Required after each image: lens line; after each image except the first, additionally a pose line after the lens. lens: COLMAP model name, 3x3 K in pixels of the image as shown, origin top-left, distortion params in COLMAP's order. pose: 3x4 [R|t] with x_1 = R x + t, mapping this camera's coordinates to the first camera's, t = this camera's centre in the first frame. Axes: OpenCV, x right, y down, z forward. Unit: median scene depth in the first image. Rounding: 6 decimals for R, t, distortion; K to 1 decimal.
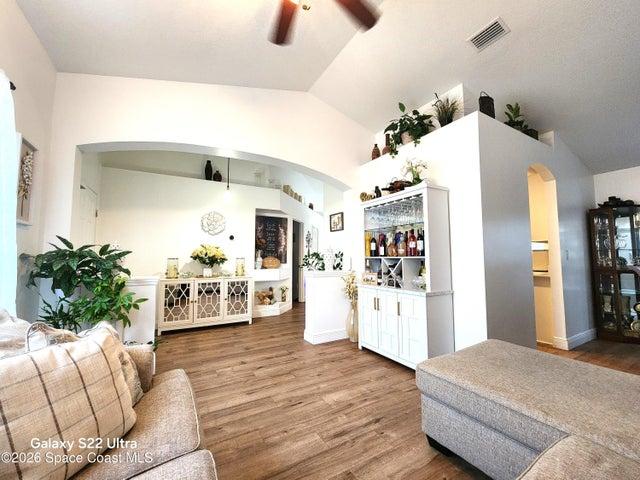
lens RADIAL K [[265.0, 0, 321.7], [0, 265.0, 238.5], [0, 0, 1]] dist [-0.004346, 0.001497]
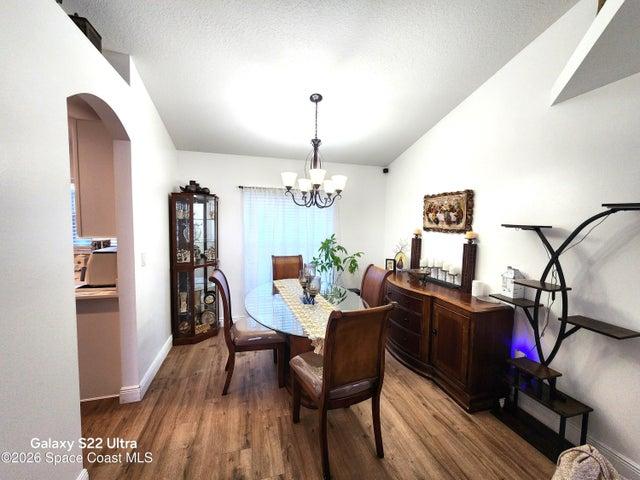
lens RADIAL K [[265.0, 0, 321.1], [0, 265.0, 239.6], [0, 0, 1]] dist [-0.004346, 0.001497]
pose [[0.245146, -0.055860, 0.967876, 0.355007], [-0.085316, 0.993222, 0.078932, -0.073181], [-0.965725, -0.101926, 0.238719, 0.372412]]
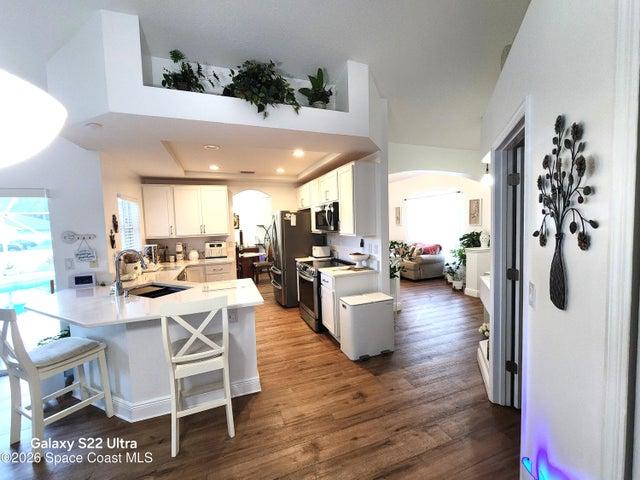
lens RADIAL K [[265.0, 0, 320.2], [0, 265.0, 239.6], [0, 0, 1]] dist [-0.004346, 0.001497]
pose [[-0.985073, 0.020562, 0.170905, 0.088284], [0.019970, 0.999787, -0.005185, 0.050669], [-0.170976, -0.001694, -0.985274, 2.277680]]
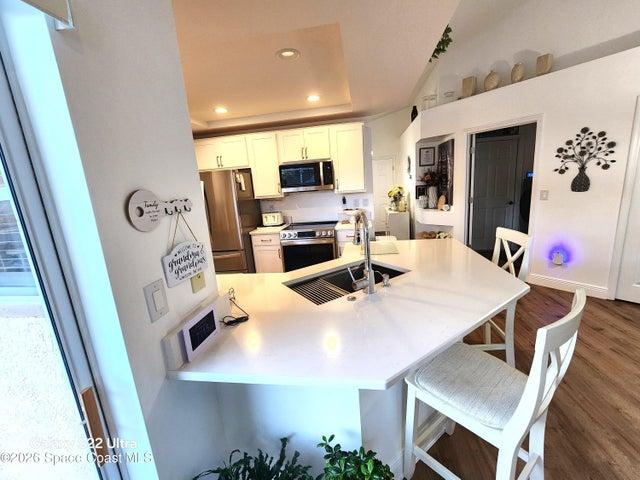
lens RADIAL K [[265.0, 0, 322.1], [0, 265.0, 239.8], [0, 0, 1]] dist [-0.004346, 0.001497]
pose [[-0.624508, 0.206196, -0.753308, 1.038021], [0.128967, 0.978505, 0.160921, 0.033330], [0.770297, 0.003345, -0.637677, 1.887886]]
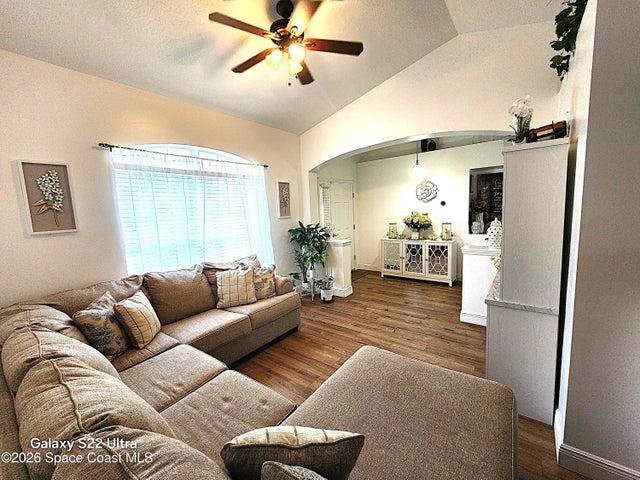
lens RADIAL K [[265.0, 0, 320.8], [0, 265.0, 238.7], [0, 0, 1]] dist [-0.004346, 0.001497]
pose [[0.373573, 0.089577, -0.923265, 0.609705], [0.108971, 0.984196, 0.139580, -0.085158], [0.921178, -0.152753, 0.357908, 0.207587]]
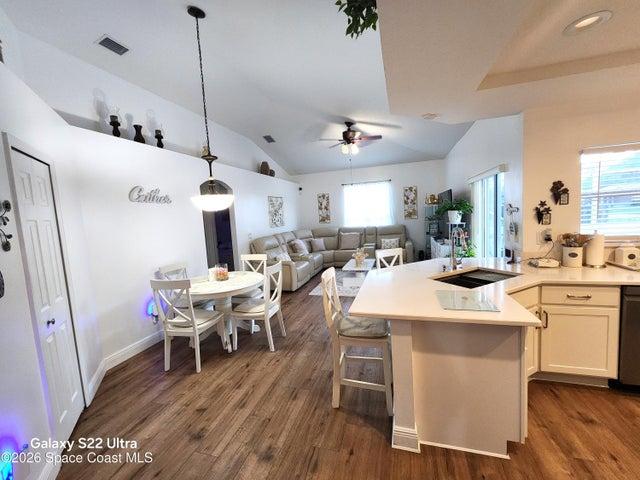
lens RADIAL K [[265.0, 0, 320.3], [0, 265.0, 239.0], [0, 0, 1]] dist [-0.004346, 0.001497]
pose [[0.727603, -0.103853, 0.678092, -0.014288], [0.009400, 0.989891, 0.141520, -0.005360], [-0.685934, -0.096596, 0.721224, 1.434614]]
